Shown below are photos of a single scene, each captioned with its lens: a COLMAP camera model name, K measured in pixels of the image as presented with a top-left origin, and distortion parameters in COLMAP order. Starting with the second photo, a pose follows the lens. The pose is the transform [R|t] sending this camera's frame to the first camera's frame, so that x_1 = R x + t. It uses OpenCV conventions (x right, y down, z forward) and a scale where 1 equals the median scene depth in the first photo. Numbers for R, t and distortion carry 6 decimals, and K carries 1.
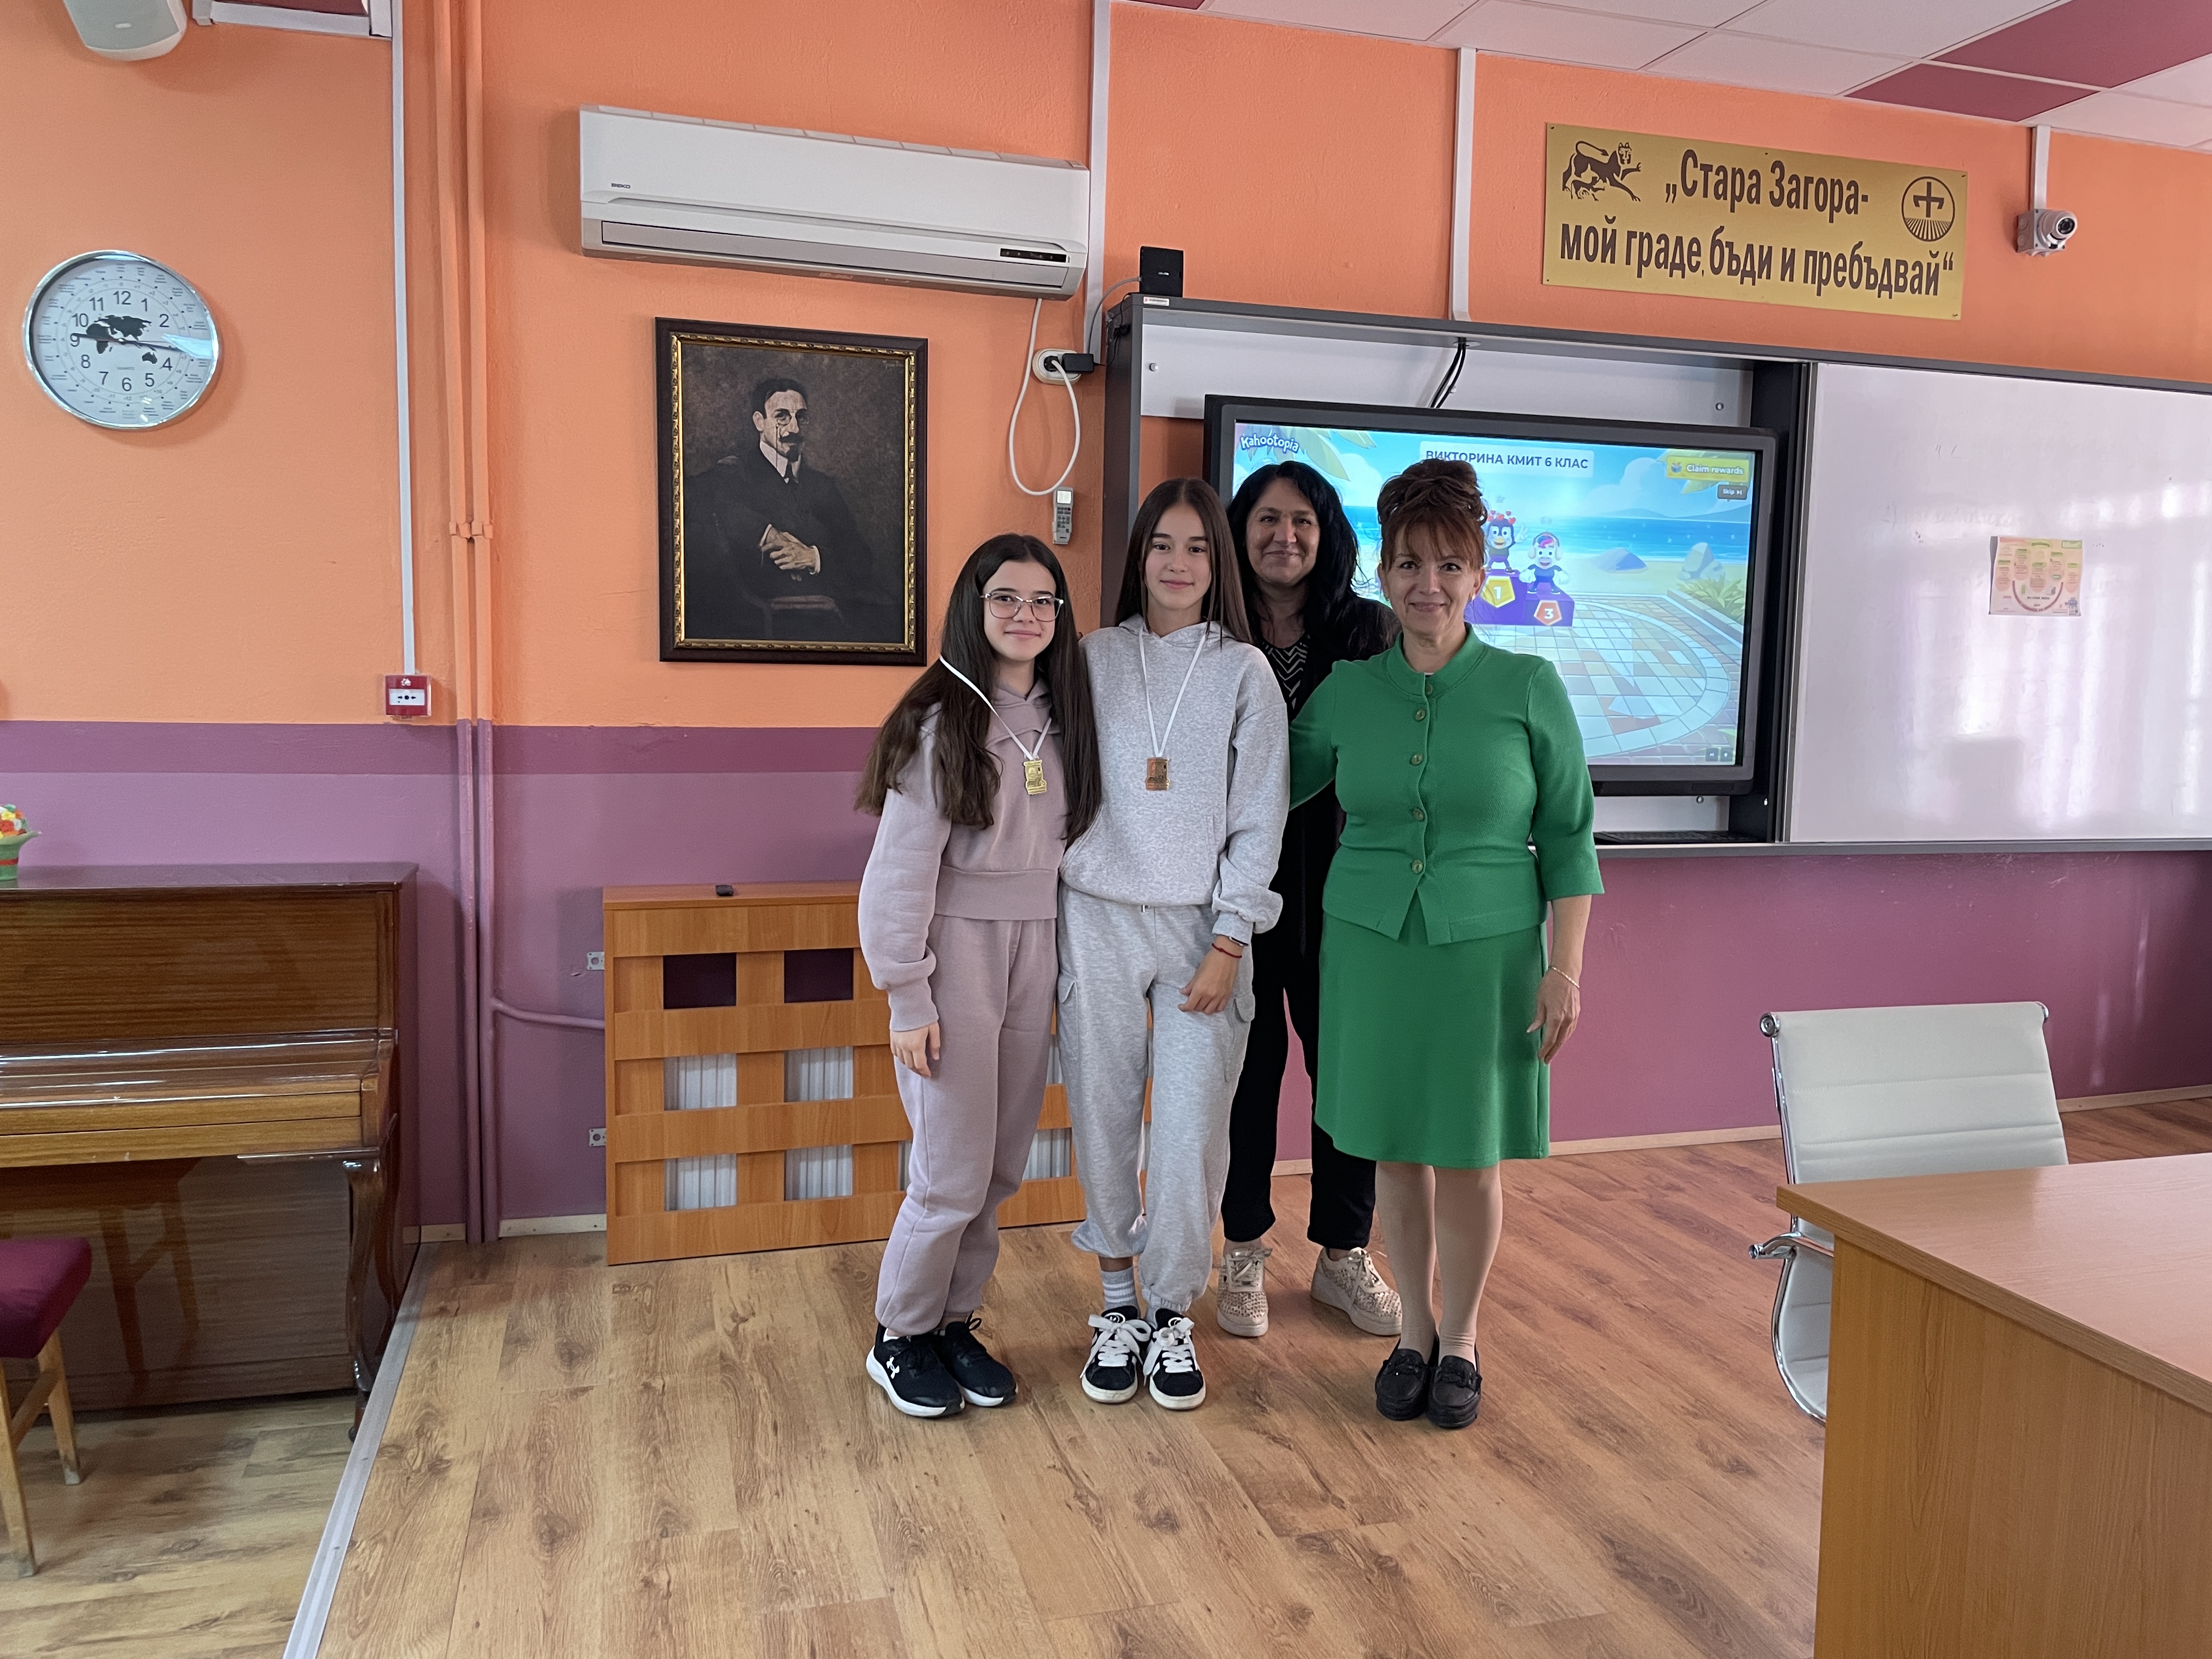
lens RADIAL K [[1679.0, 0, 1124.4], [0, 1679.0, 801.4], [0, 0, 1]] dist [0.085331, -0.120230]
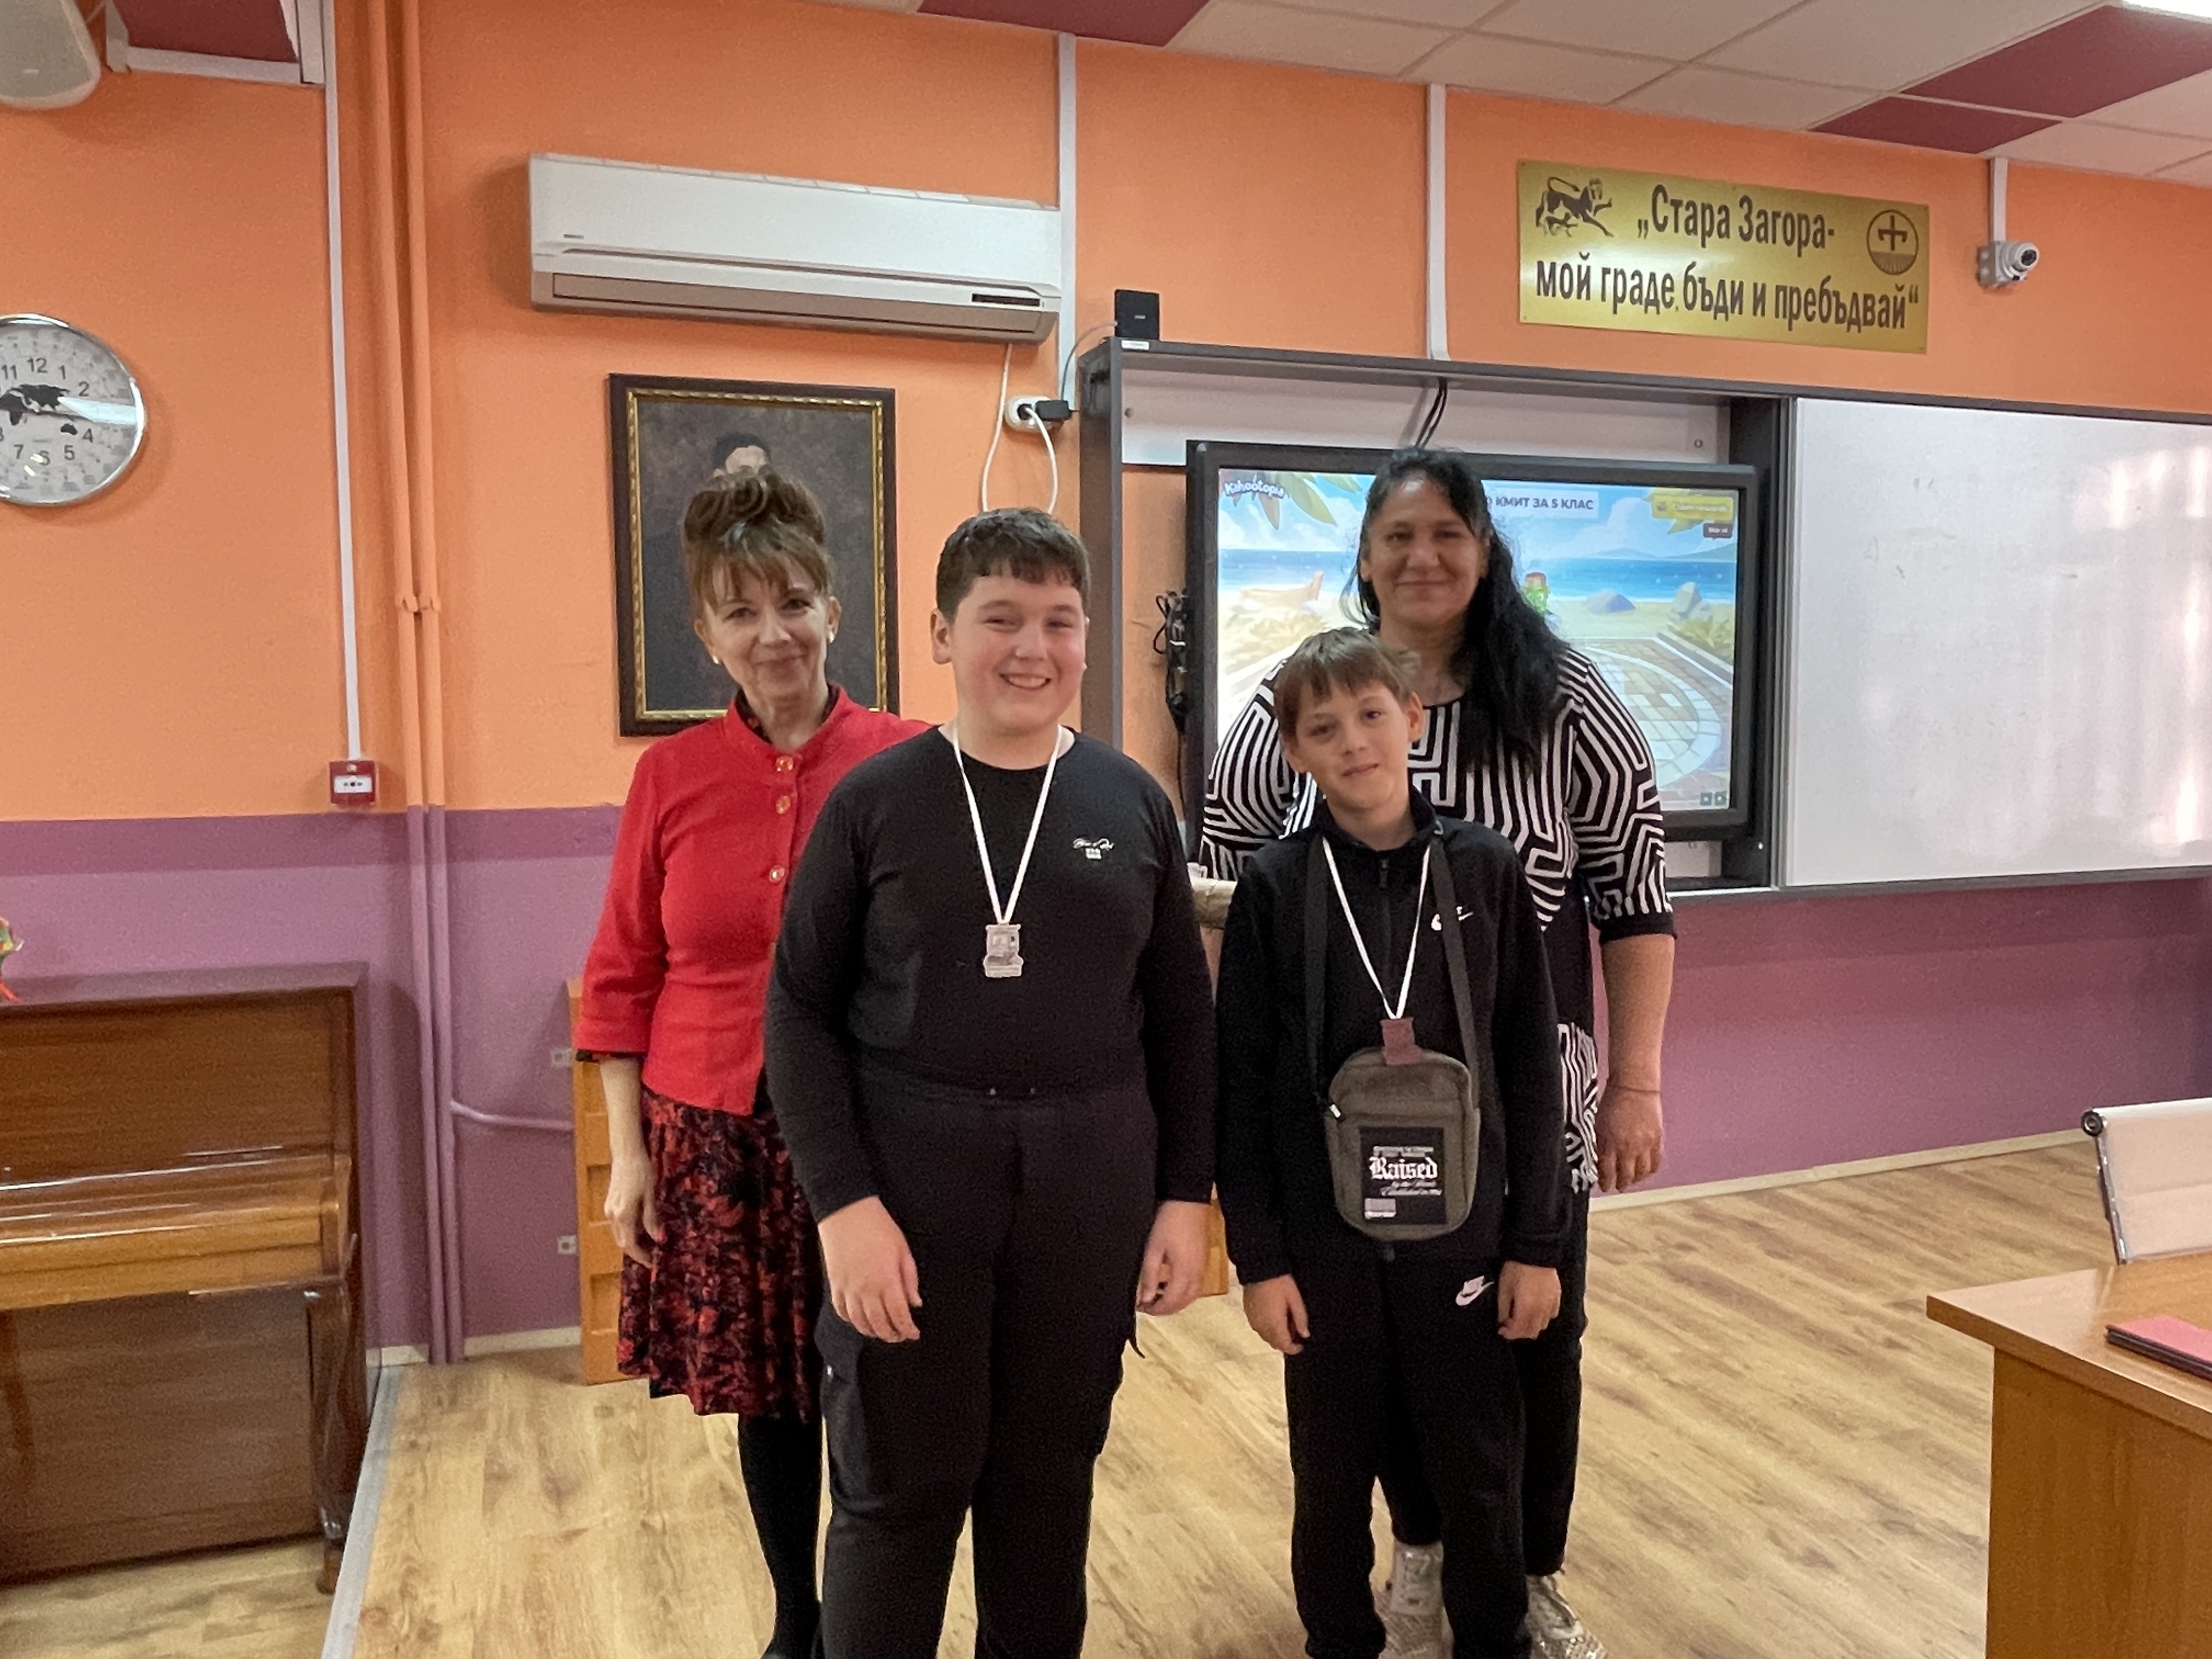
lens RADIAL K [[1692.0, 0, 1110.2], [0, 1692.0, 816.3], [0, 0, 1]] dist [0.011367, -0.024648]
pose [[0.998533, -0.029857, 0.045166, -0.045400], [0.030498, 0.999443, -0.013558, -0.016855], [-0.044736, 0.014916, 0.998887, 0.047679]]
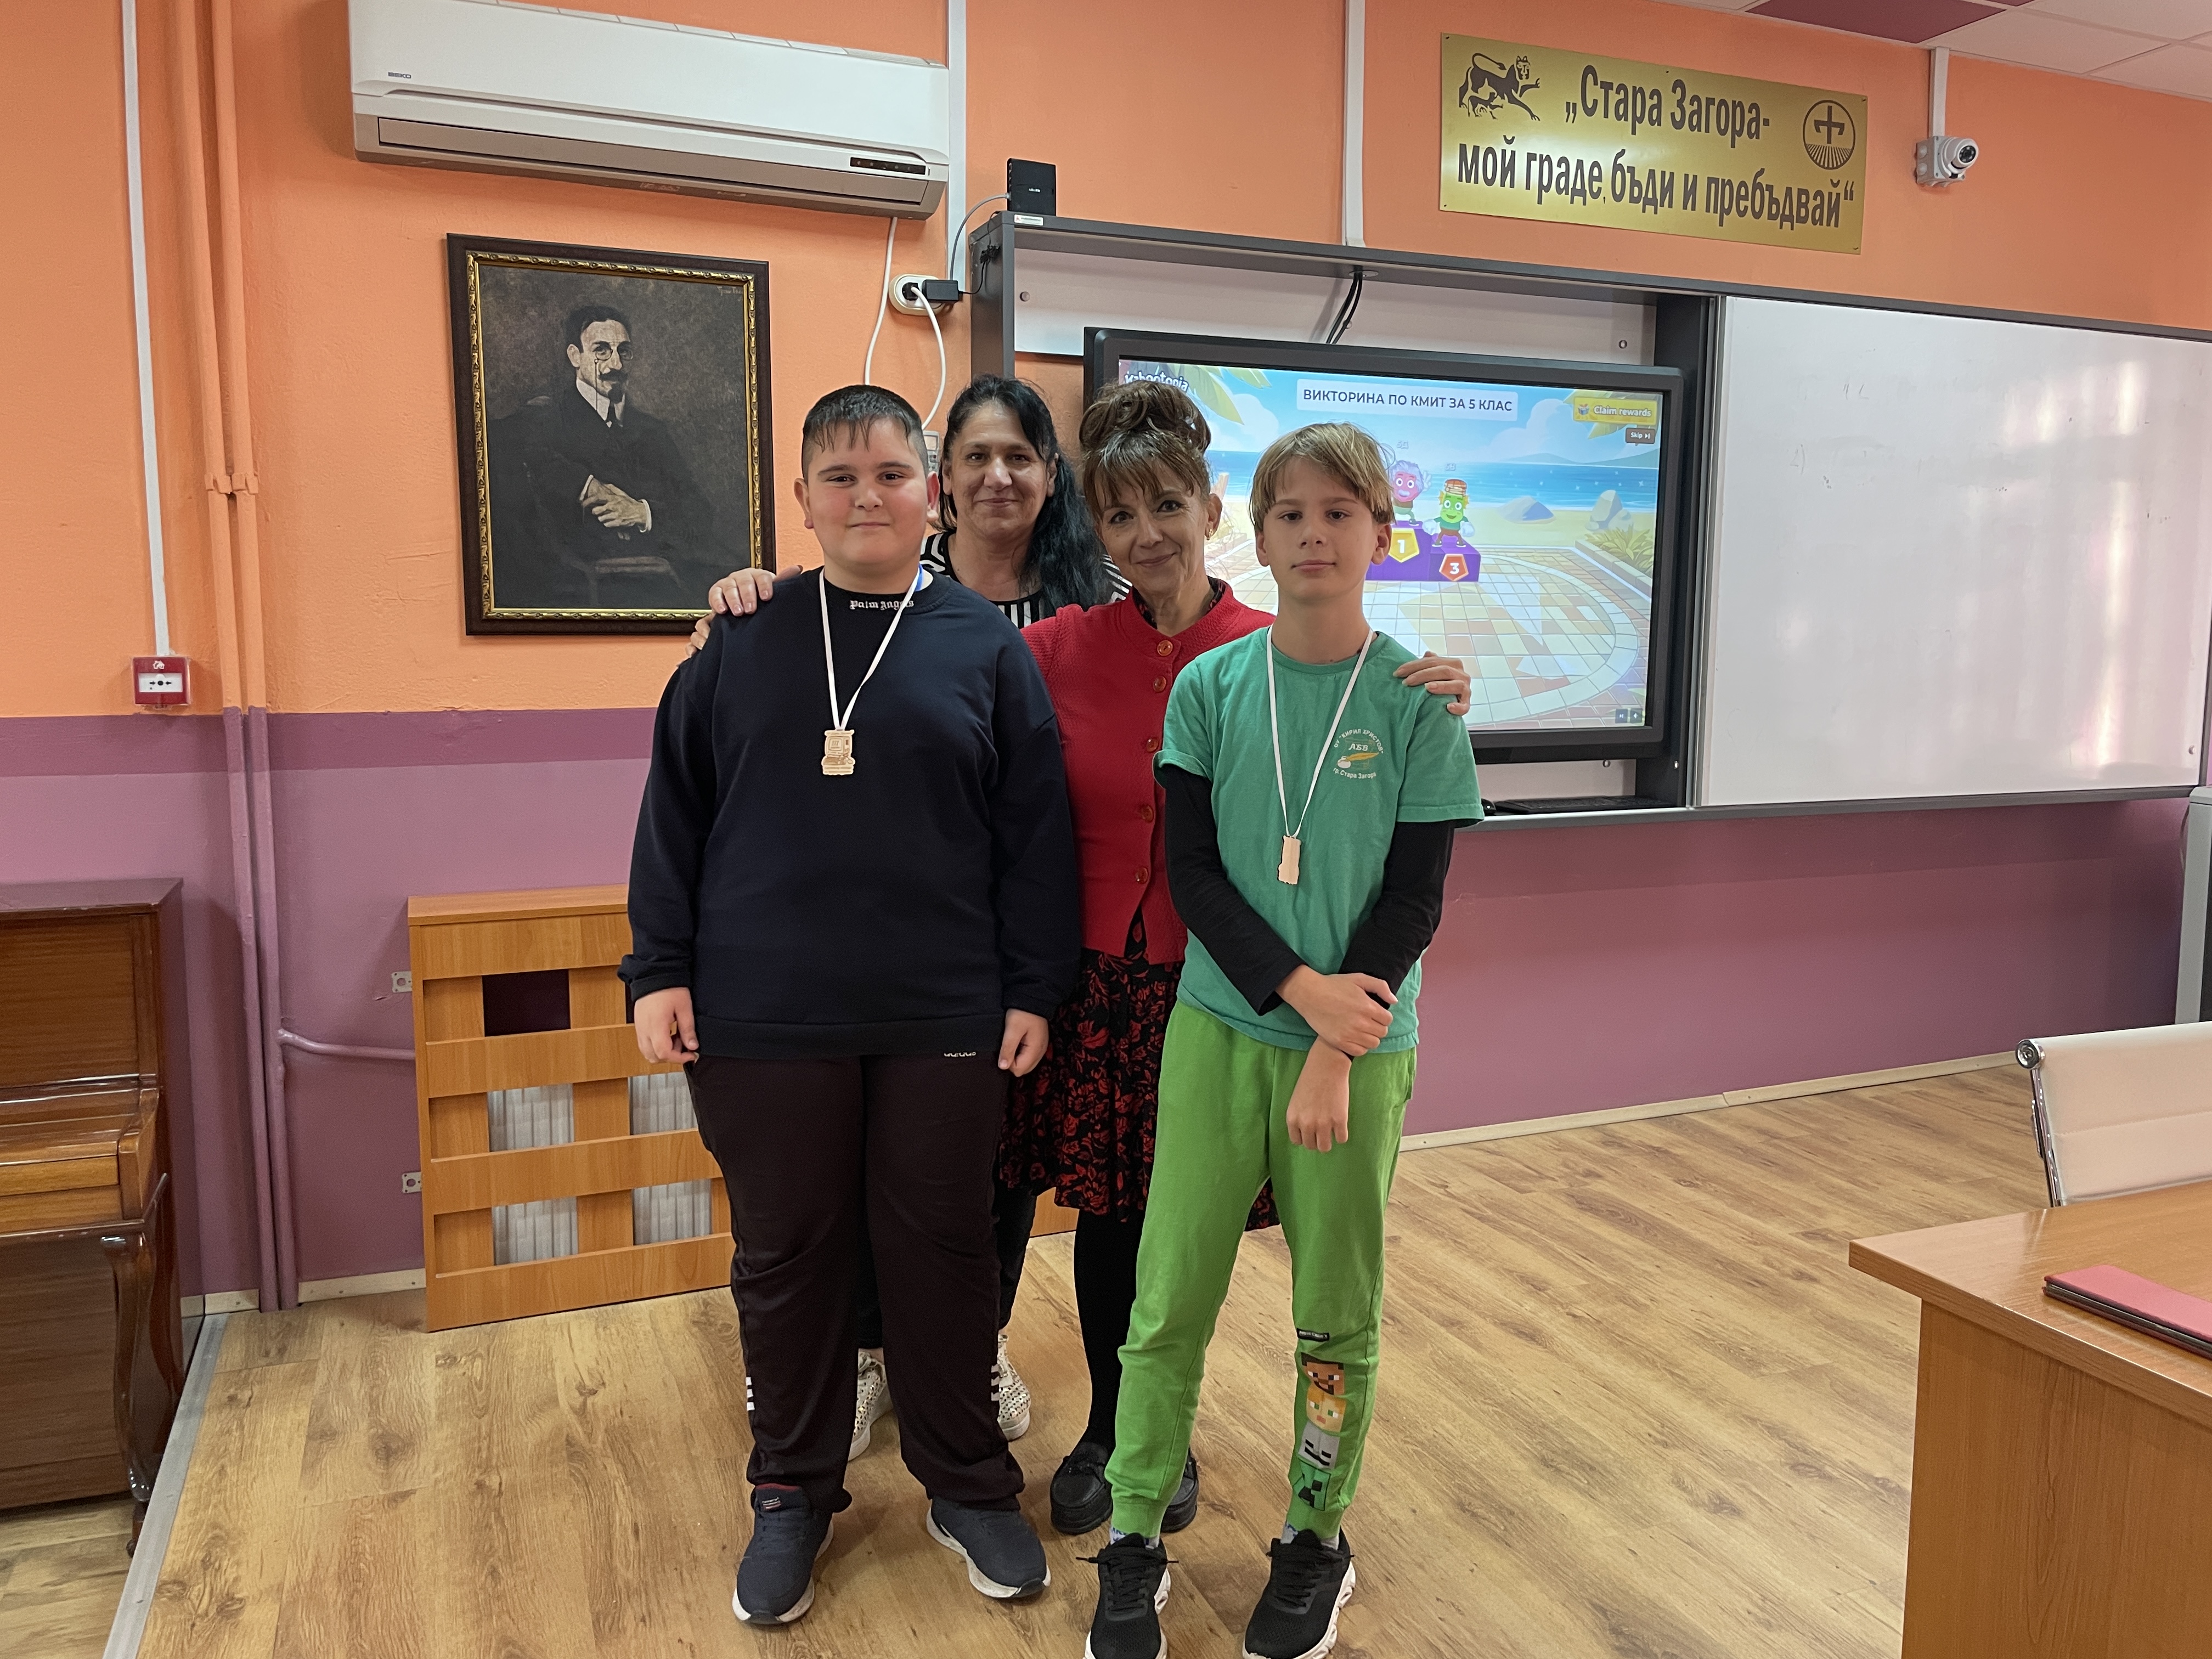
lens RADIAL K [[1681.9, 0, 1119.5], [0, 1681.9, 812.1], [0, 0, 1]] dist [0.085072, -0.120669]
pose [[0.995220, -0.026380, 0.094025, -0.025291], [0.023633, 0.999264, 0.030210, -0.010285], [-0.094752, -0.027844, 0.995111, 0.096374]]
